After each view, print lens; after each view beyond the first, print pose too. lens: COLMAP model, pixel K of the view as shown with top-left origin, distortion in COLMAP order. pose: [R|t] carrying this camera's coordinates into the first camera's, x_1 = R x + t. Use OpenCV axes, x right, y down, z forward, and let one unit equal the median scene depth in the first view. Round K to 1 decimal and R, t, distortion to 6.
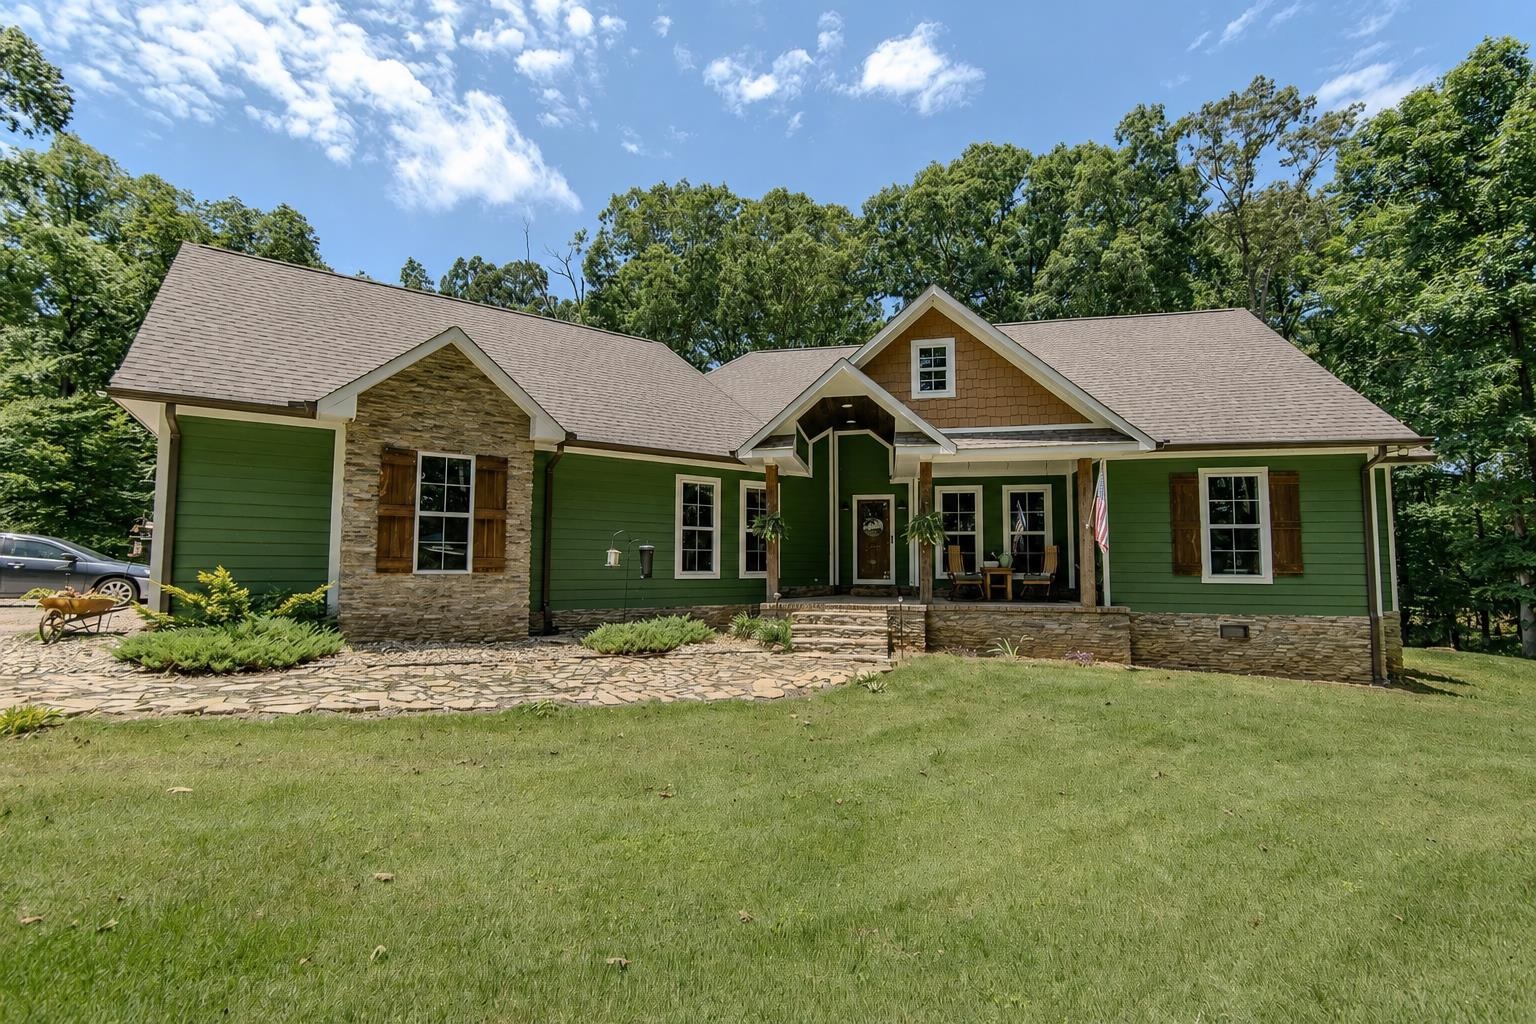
lens RADIAL K [[630.0, 0, 770.6], [0, 630.0, 517.8], [0, 0, 1]] dist [-0.000116, 0.000599]
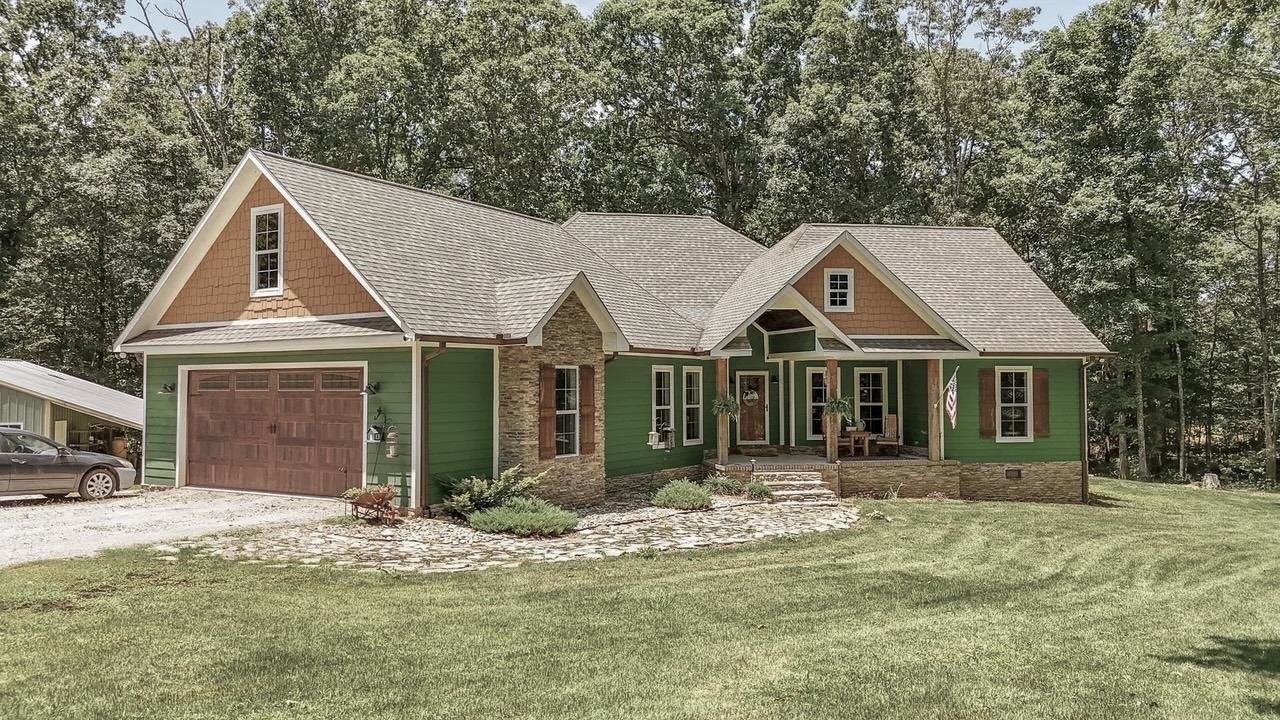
lens RADIAL K [[811.6, 0, 641.9], [0, 811.6, 354.4], [0, 0, 1]] dist [0.039921, -0.000719]
pose [[0.934924, 0.007246, 0.354773, -0.759349], [-0.017726, 0.999497, 0.026297, -0.135891], [-0.354404, -0.030875, 0.934582, -0.494571]]
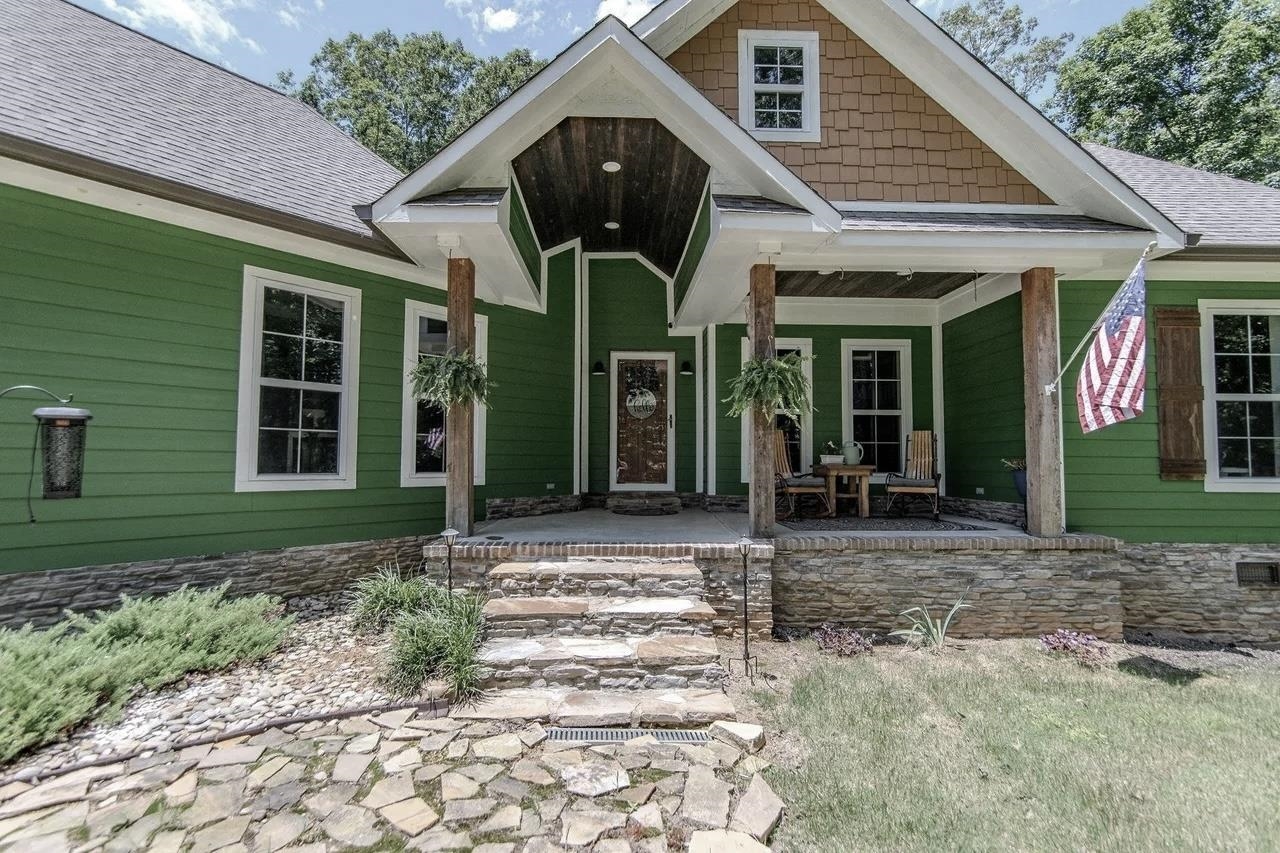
lens RADIAL K [[563.5, 0, 635.1], [0, 563.5, 425.5], [0, 0, 1]] dist [0.000165, 0.000354]
pose [[0.978213, 0.012782, 0.207211, 0.047005], [-0.015739, 0.999796, 0.012631, 0.040468], [-0.207008, -0.015617, 0.978215, 0.559238]]
